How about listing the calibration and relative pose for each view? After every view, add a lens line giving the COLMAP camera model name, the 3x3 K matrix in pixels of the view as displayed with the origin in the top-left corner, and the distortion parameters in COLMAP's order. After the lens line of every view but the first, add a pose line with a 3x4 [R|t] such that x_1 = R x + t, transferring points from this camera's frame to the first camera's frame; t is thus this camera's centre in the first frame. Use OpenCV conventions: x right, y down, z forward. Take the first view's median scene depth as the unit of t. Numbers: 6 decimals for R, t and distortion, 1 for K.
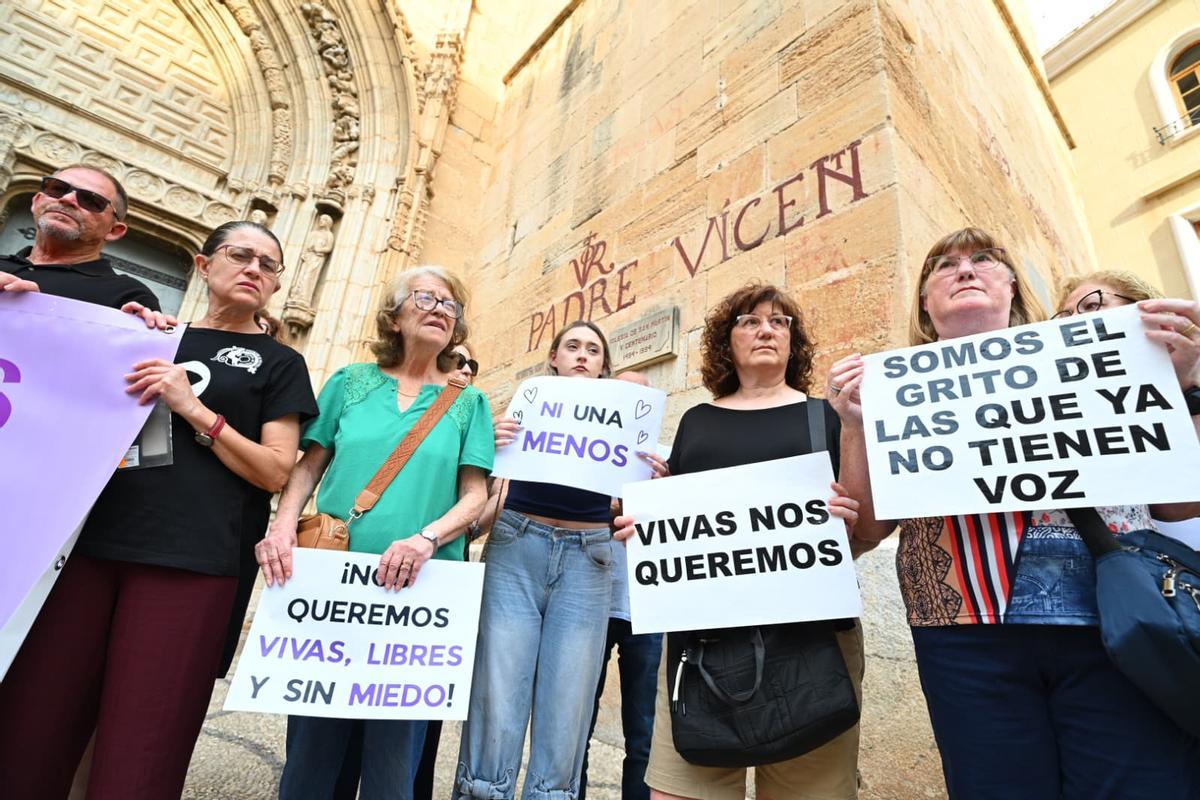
lens RADIAL K [[585.9, 0, 606.3], [0, 585.9, 392.3], [0, 0, 1]] dist [-0.027089, -0.002371]
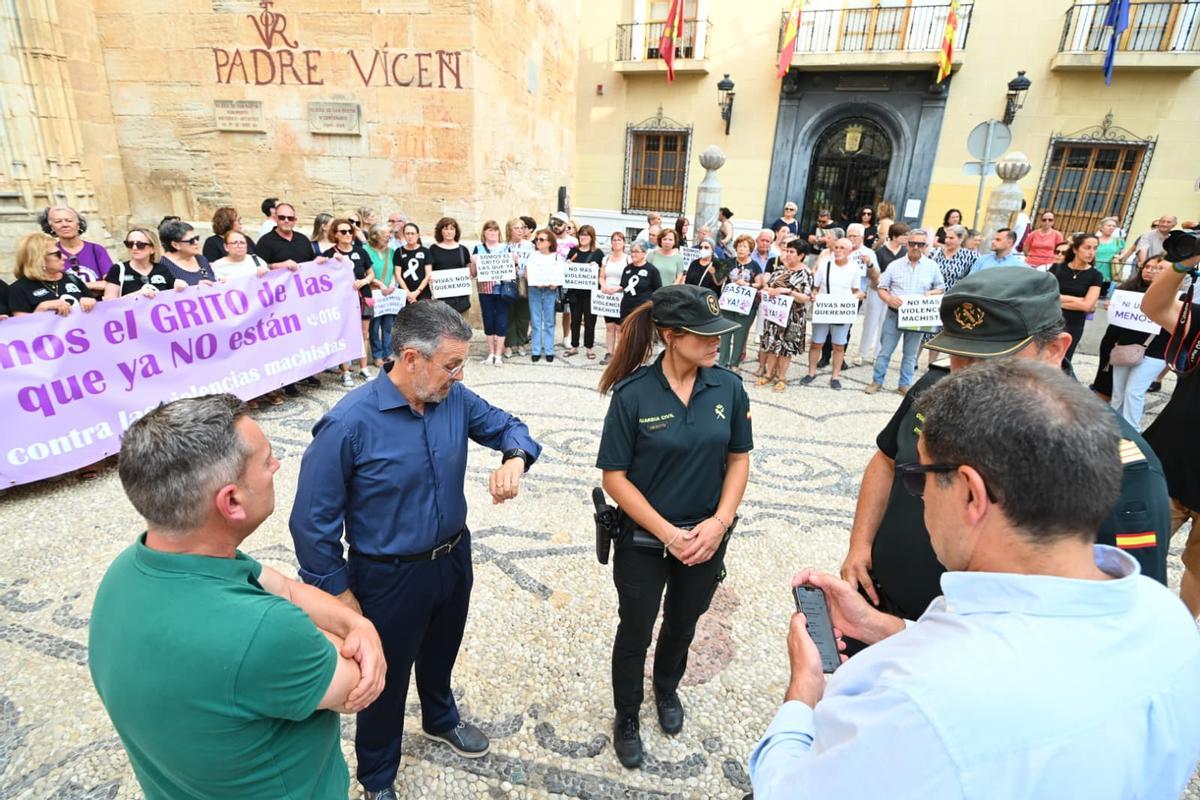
lens RADIAL K [[578.3, 0, 599.1], [0, 578.3, 390.8], [0, 0, 1]] dist [-0.026867, -0.001952]
pose [[0.753662, -0.267132, 0.600529, -0.544898], [-0.211015, 0.766971, 0.605994, -0.610923], [-0.622468, -0.583435, 0.521667, -0.802934]]
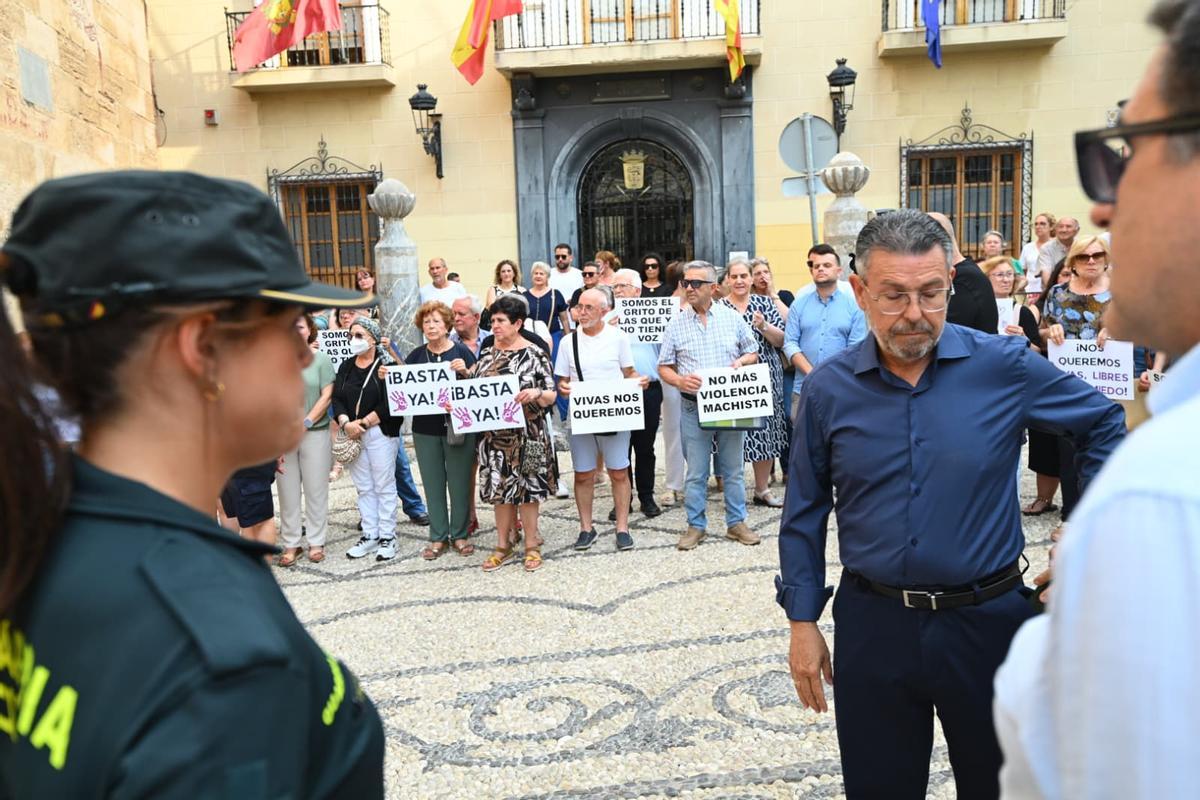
lens RADIAL K [[985.6, 0, 601.0], [0, 985.6, 385.0], [0, 0, 1]] dist [0.043815, -0.004936]
pose [[0.501392, -0.194010, 0.843188, -0.390213], [-0.222550, 0.912828, 0.342370, -0.543536], [-0.836109, -0.359313, 0.414508, -0.850157]]
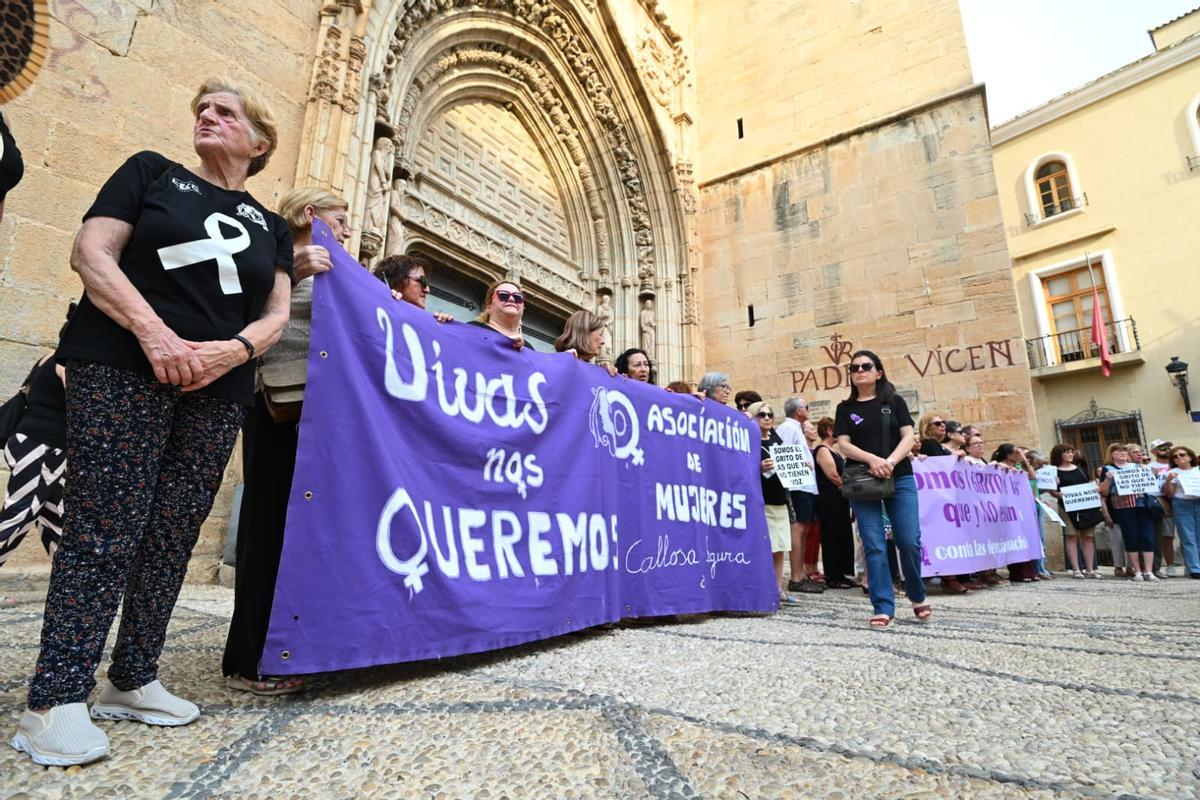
lens RADIAL K [[585.9, 0, 604.6], [0, 585.9, 396.8], [0, 0, 1]] dist [-0.027089, -0.002371]
pose [[0.966448, -0.027419, 0.255393, -1.459560], [-0.007484, 0.990858, 0.134698, -0.368974], [-0.256752, -0.132090, 0.957408, -0.785638]]
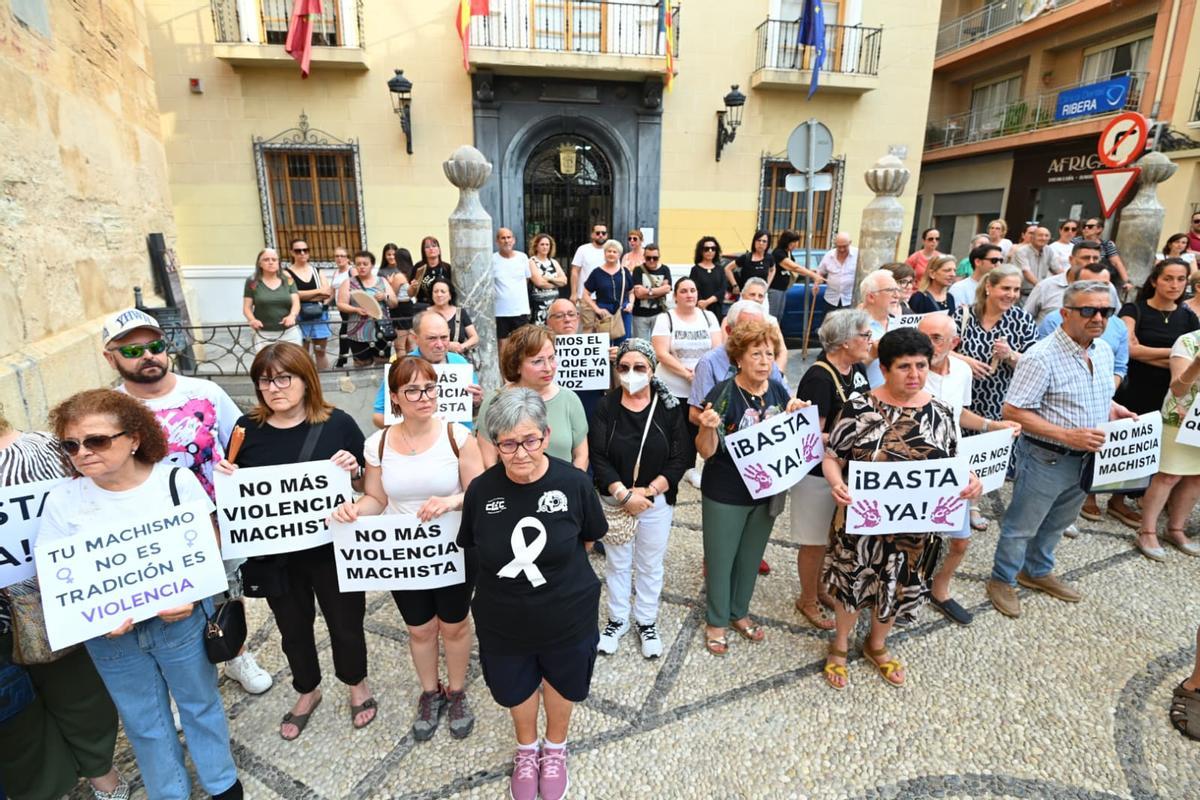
lens RADIAL K [[585.9, 0, 599.7], [0, 585.9, 393.8], [0, 0, 1]] dist [-0.027089, -0.002371]
pose [[0.267266, -0.334491, 0.903706, 0.040903], [-0.318206, 0.854579, 0.410415, -0.287794], [-0.909568, -0.397255, 0.121963, -0.105529]]
